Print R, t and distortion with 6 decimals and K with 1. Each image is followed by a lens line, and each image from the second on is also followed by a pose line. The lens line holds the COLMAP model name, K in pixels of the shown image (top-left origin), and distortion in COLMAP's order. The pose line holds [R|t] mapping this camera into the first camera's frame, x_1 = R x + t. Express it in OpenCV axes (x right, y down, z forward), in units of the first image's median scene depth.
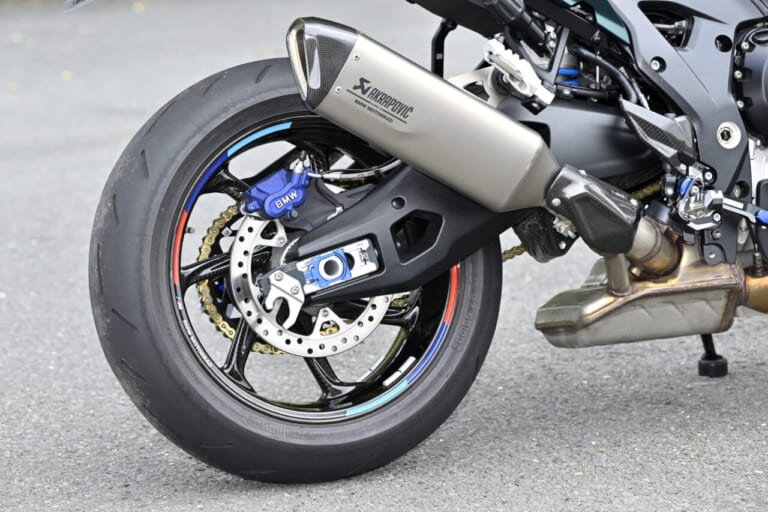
lens RADIAL K [[2950.4, 0, 383.1], [0, 2950.4, 256.4], [0, 0, 1]] dist [-0.038344, 0.000000]
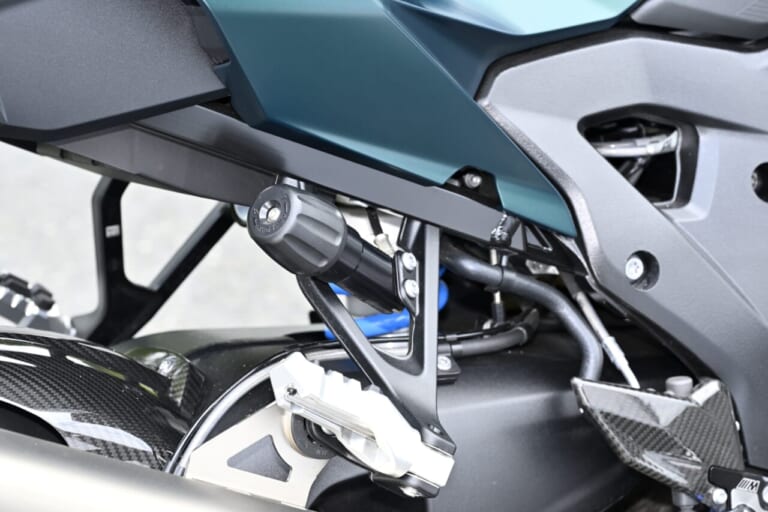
lens RADIAL K [[3110.2, 0, 385.0], [0, 3110.2, 256.0], [0, 0, 1]] dist [-0.008936, 0.000000]
pose [[0.979815, -0.133111, 0.149147, -0.011550], [0.096805, 0.968699, 0.228585, -0.175451], [-0.174905, -0.209533, 0.962031, 0.569007]]
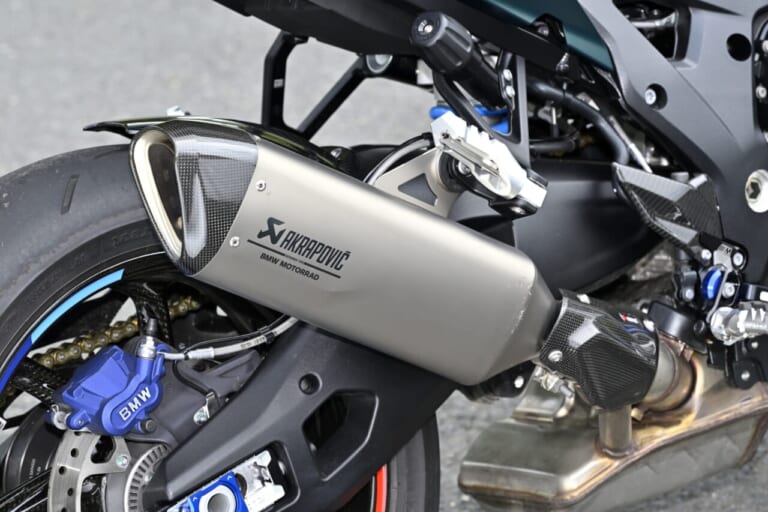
lens RADIAL K [[3234.0, 0, 383.3], [0, 3234.0, 254.7], [0, 0, 1]] dist [0.049241, 0.000000]
pose [[0.968537, -0.103267, 0.226435, -0.126275], [0.070552, 0.986452, 0.148103, -0.139489], [-0.238661, -0.127468, 0.962701, 0.336239]]
